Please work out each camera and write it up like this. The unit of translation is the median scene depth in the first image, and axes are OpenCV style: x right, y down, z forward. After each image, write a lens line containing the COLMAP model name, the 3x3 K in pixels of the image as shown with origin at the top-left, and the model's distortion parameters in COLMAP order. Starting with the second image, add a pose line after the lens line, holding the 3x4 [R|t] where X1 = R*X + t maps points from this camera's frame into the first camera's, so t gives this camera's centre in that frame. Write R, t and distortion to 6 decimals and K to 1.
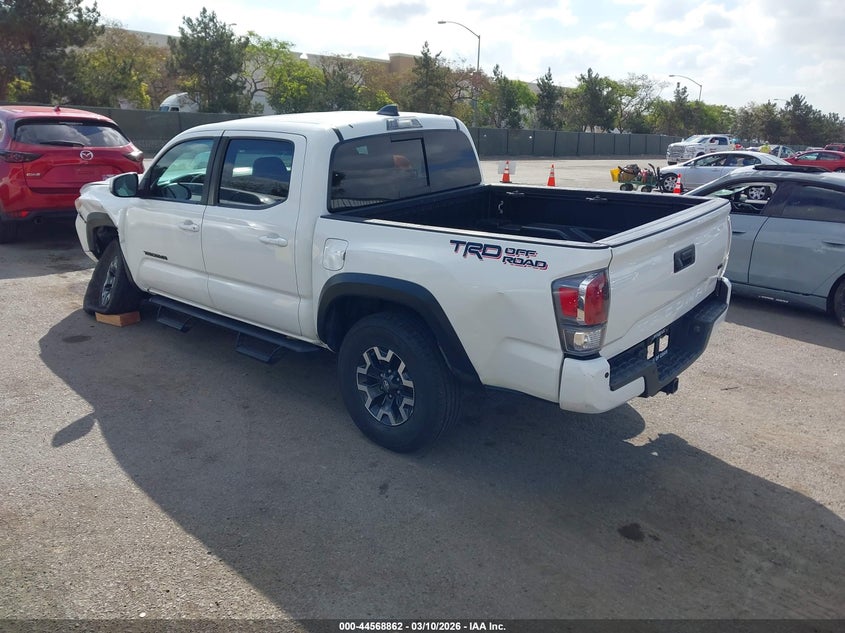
lens RADIAL K [[698.1, 0, 422.5], [0, 698.1, 316.5], [0, 0, 1]] dist [-0.010174, 0.001578]
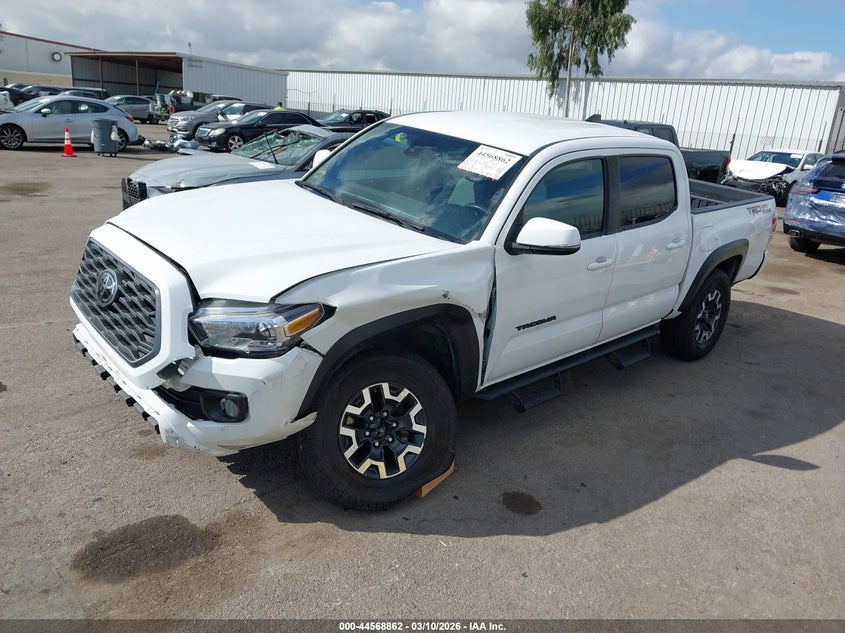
lens RADIAL K [[698.1, 0, 422.5], [0, 698.1, 316.5], [0, 0, 1]] dist [-0.010174, 0.001578]
pose [[0.049650, -0.316887, 0.947163, -1.185943], [0.194495, 0.933245, 0.302035, -0.371512], [-0.979646, 0.169223, 0.107969, 1.141556]]
